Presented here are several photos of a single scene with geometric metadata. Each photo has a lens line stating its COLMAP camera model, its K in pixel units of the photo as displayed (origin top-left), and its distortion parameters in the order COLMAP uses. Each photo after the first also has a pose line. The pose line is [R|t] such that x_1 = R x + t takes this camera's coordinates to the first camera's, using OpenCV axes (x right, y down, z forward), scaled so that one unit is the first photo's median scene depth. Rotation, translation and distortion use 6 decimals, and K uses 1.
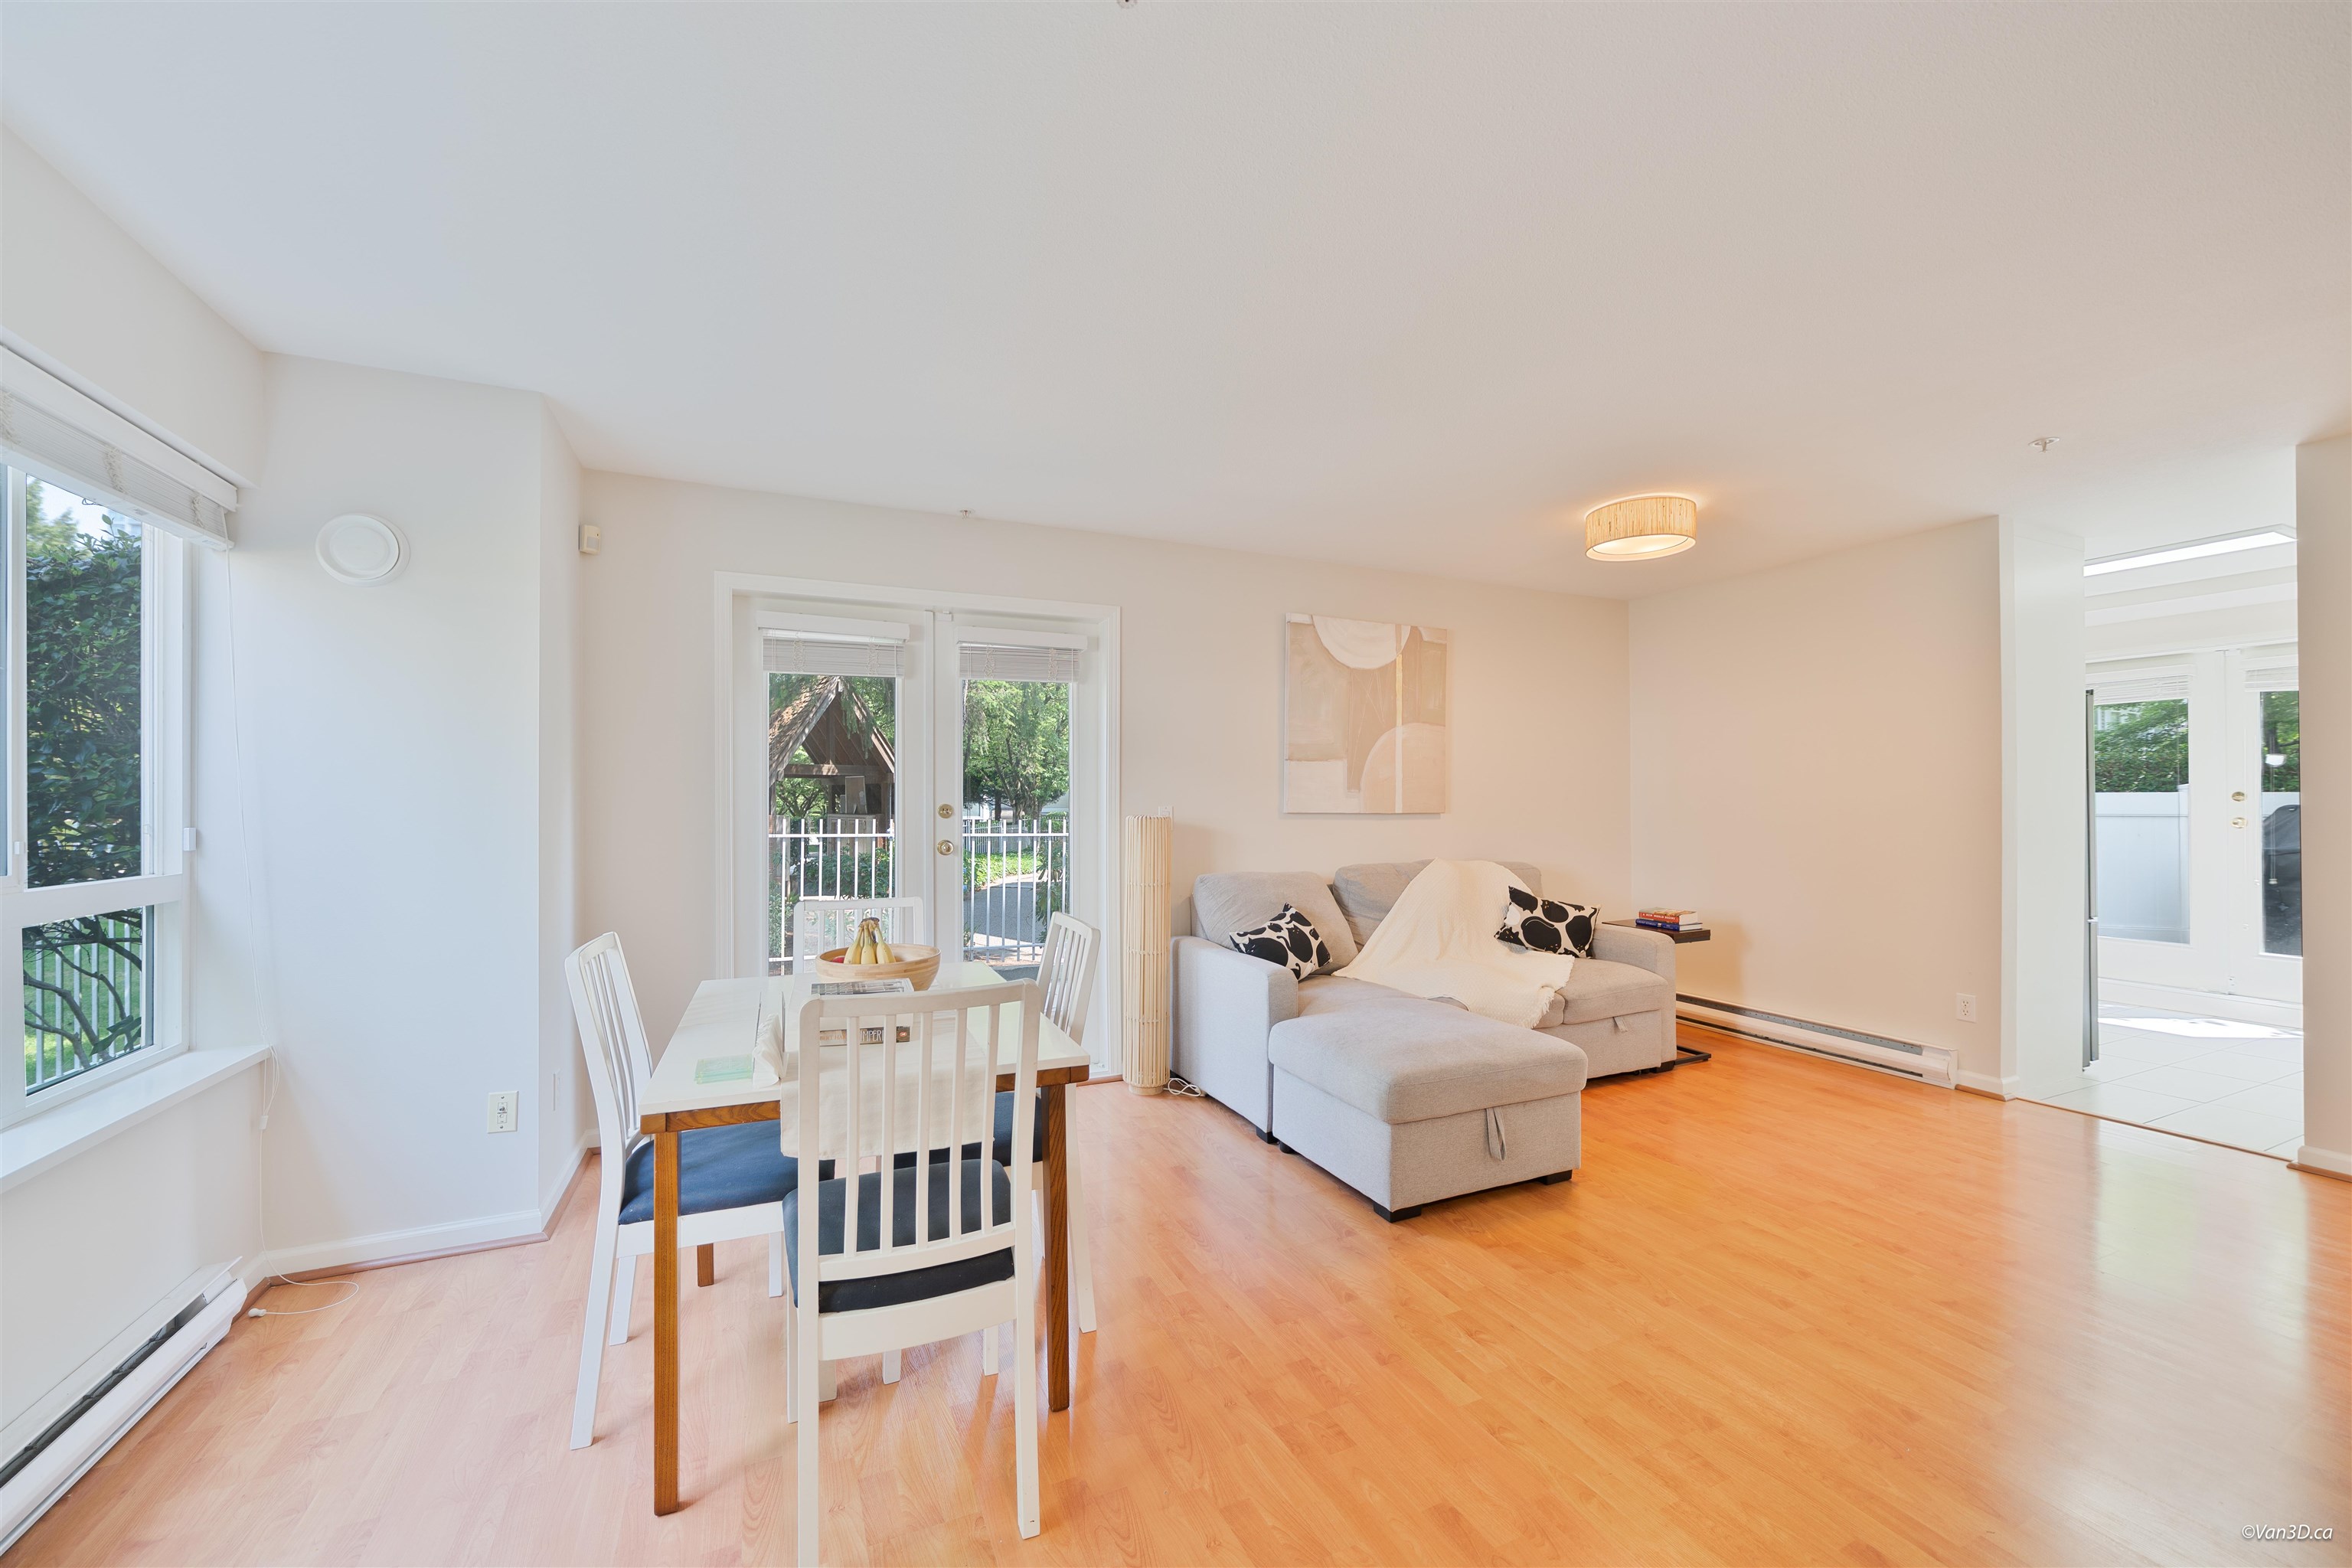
lens RADIAL K [[882.1, 0, 1161.1], [0, 882.1, 794.0], [0, 0, 1]] dist [-0.005230, -0.000649]
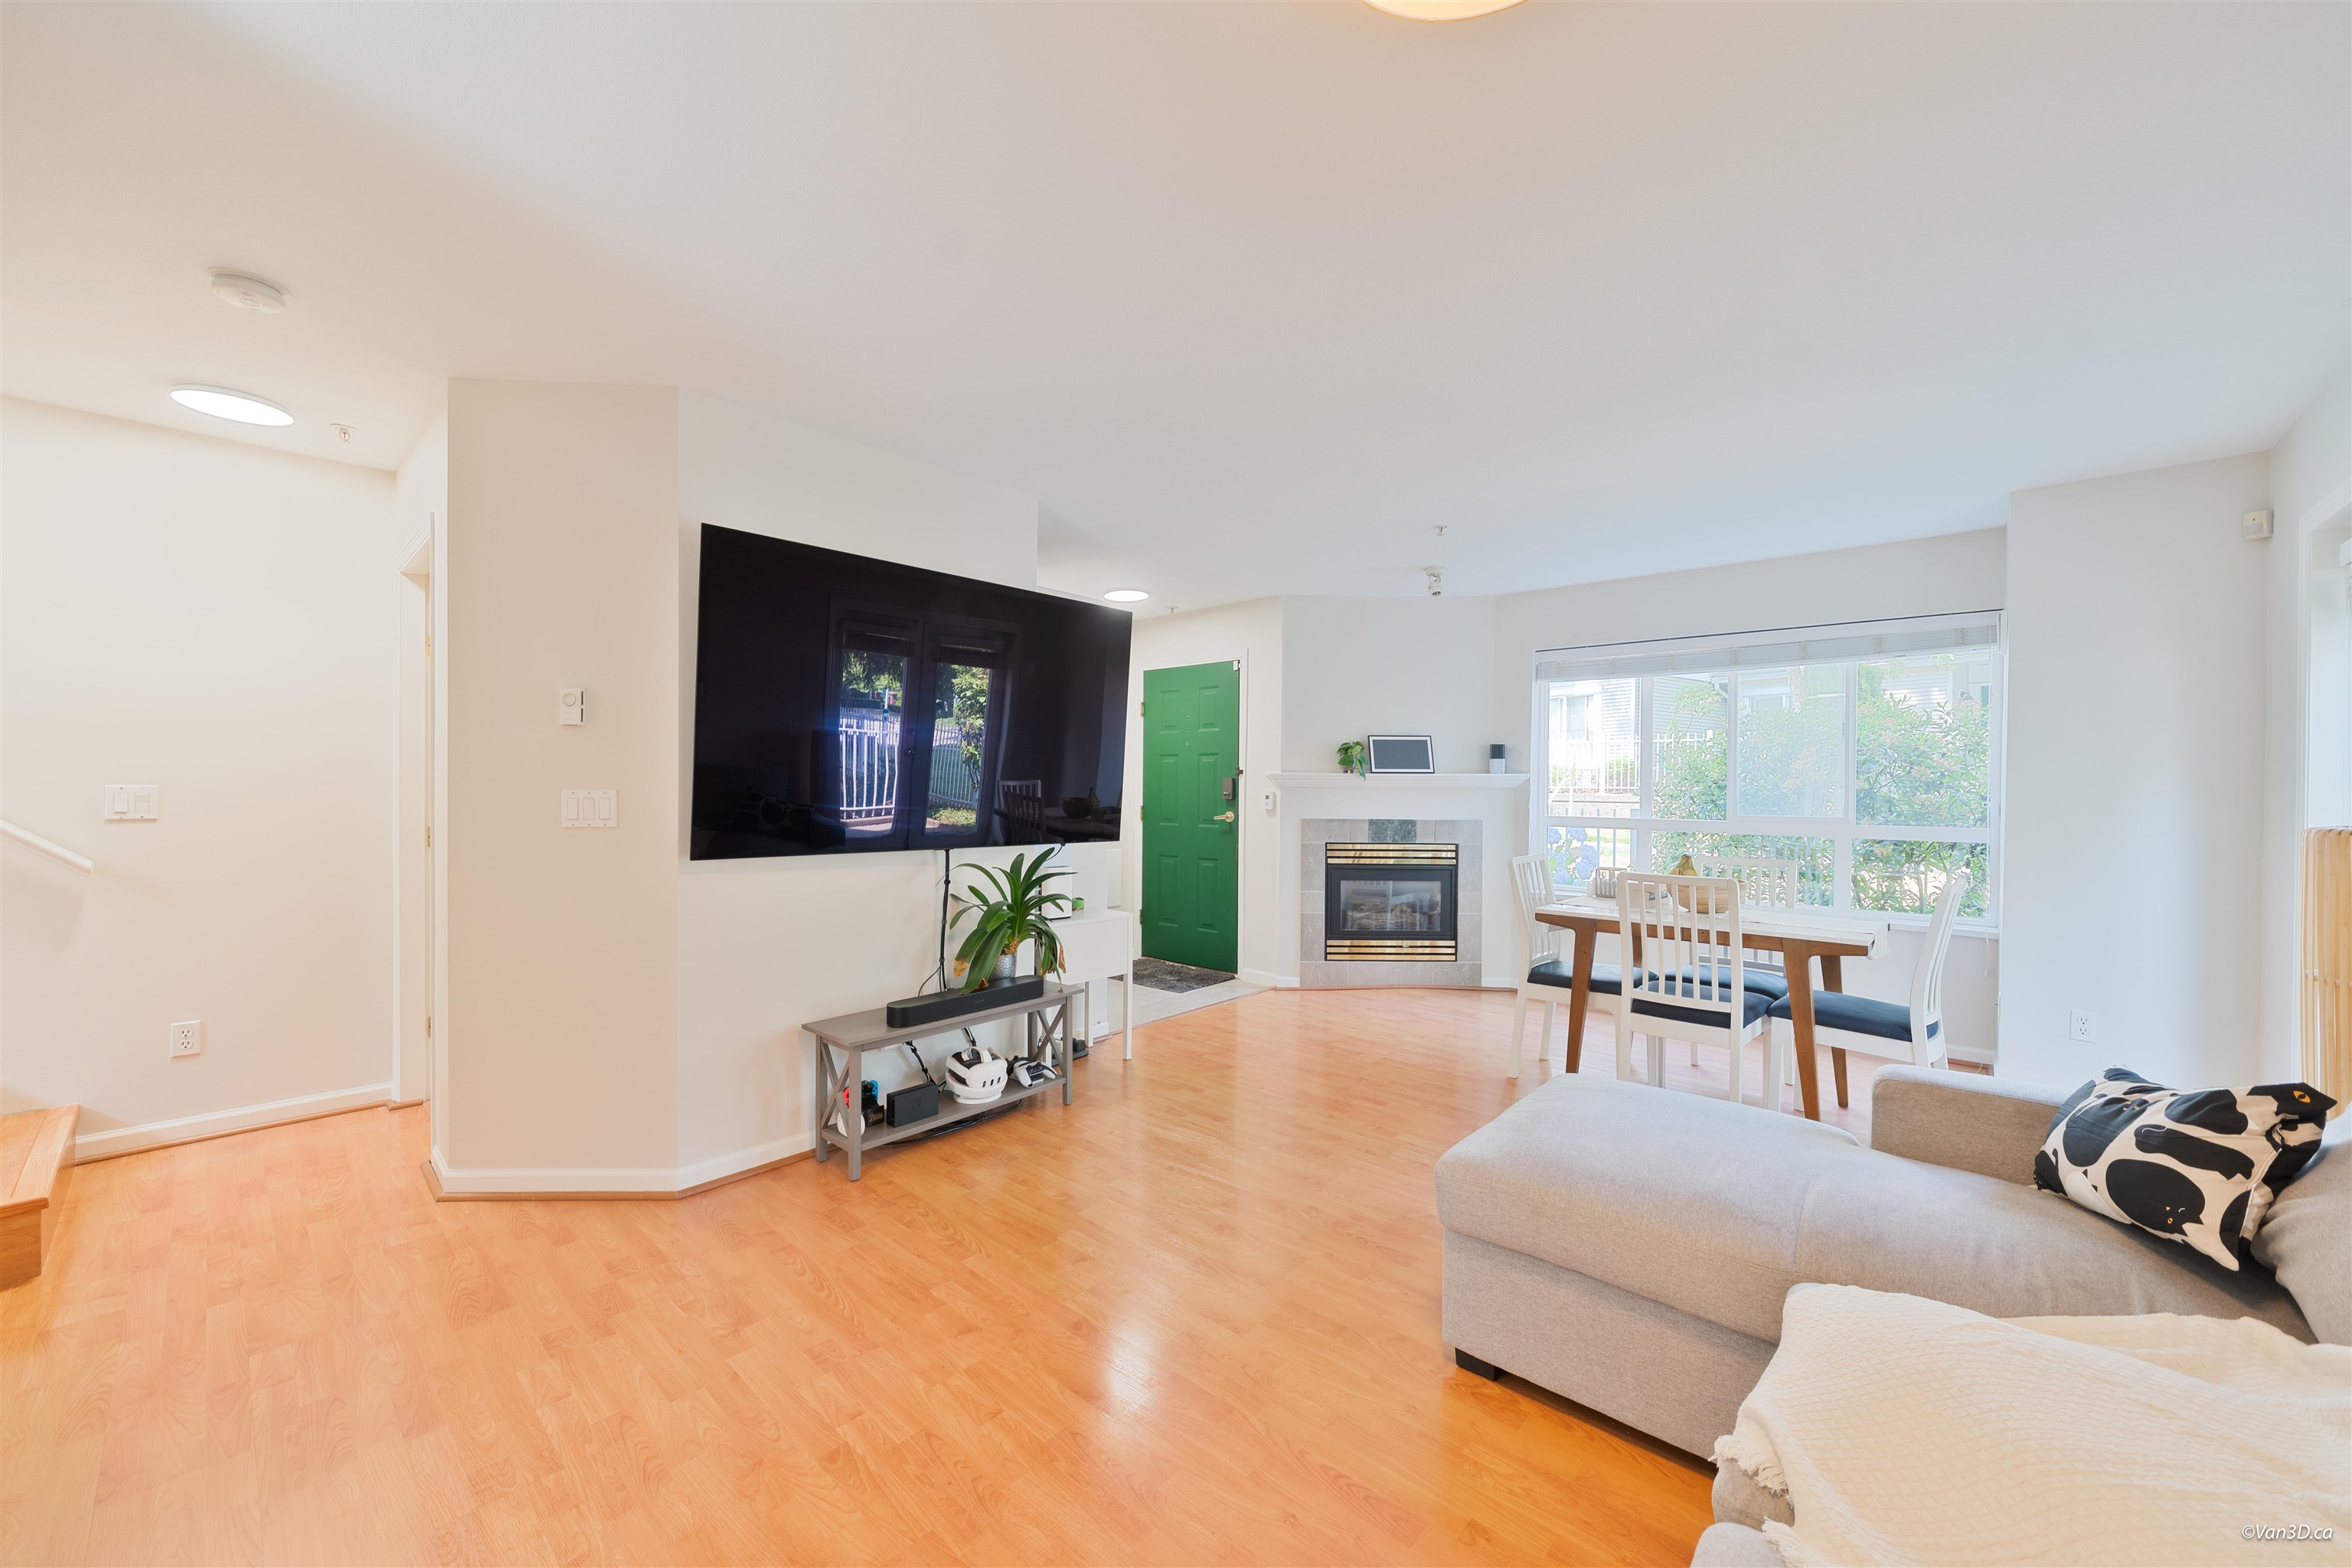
lens RADIAL K [[882.1, 0, 1178.1], [0, 882.1, 787.9], [0, 0, 1]] dist [-0.005230, -0.000649]
pose [[-0.907192, -0.005092, -0.420686, 0.678354], [-0.004218, 0.999987, -0.003009, 0.008239], [0.420696, -0.000956, -0.907201, 1.098030]]
